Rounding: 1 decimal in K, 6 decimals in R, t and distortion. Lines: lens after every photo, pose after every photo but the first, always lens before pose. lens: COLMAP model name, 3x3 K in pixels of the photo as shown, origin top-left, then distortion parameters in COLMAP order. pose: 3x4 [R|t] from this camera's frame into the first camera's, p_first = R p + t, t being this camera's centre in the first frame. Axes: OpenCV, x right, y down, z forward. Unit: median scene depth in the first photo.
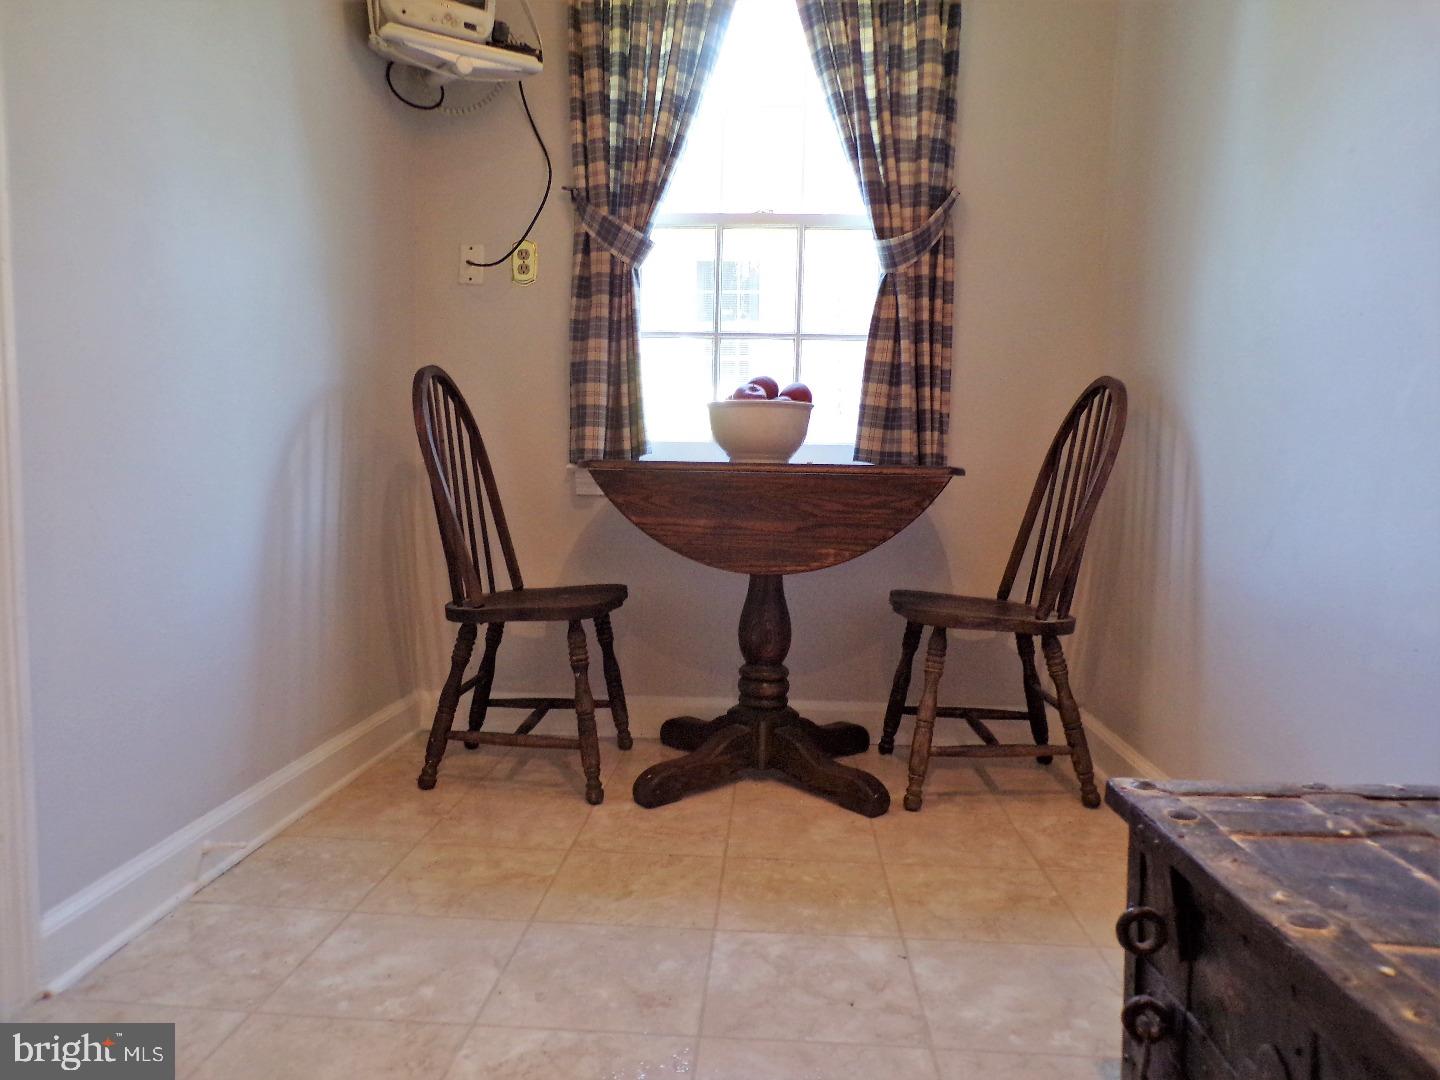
lens RADIAL K [[1025.3, 0, 720.0], [0, 1025.3, 540.0], [0, 0, 1]] dist [0.008279, 0.003072]
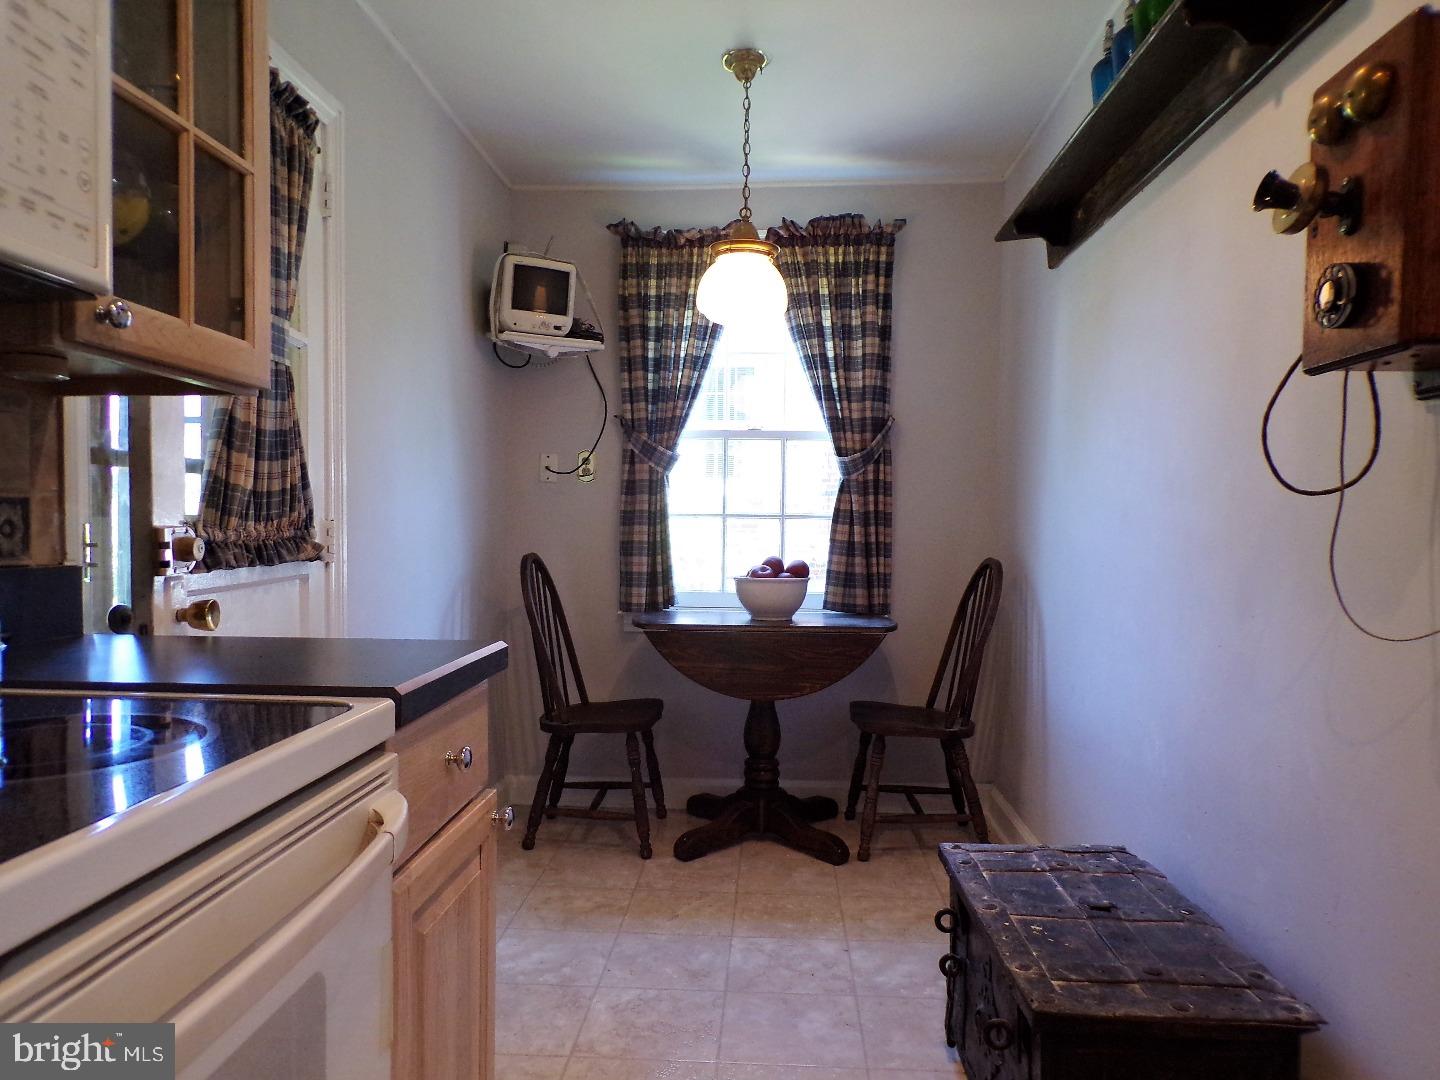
lens RADIAL K [[980.5, 0, 718.4], [0, 980.5, 550.4], [0, 0, 1]] dist [-0.009246, 0.030113]
pose [[0.999945, -0.010466, -0.000586, -0.011880], [0.010423, 0.998669, -0.050509, -0.095568], [0.001114, 0.050500, 0.998723, -0.362089]]
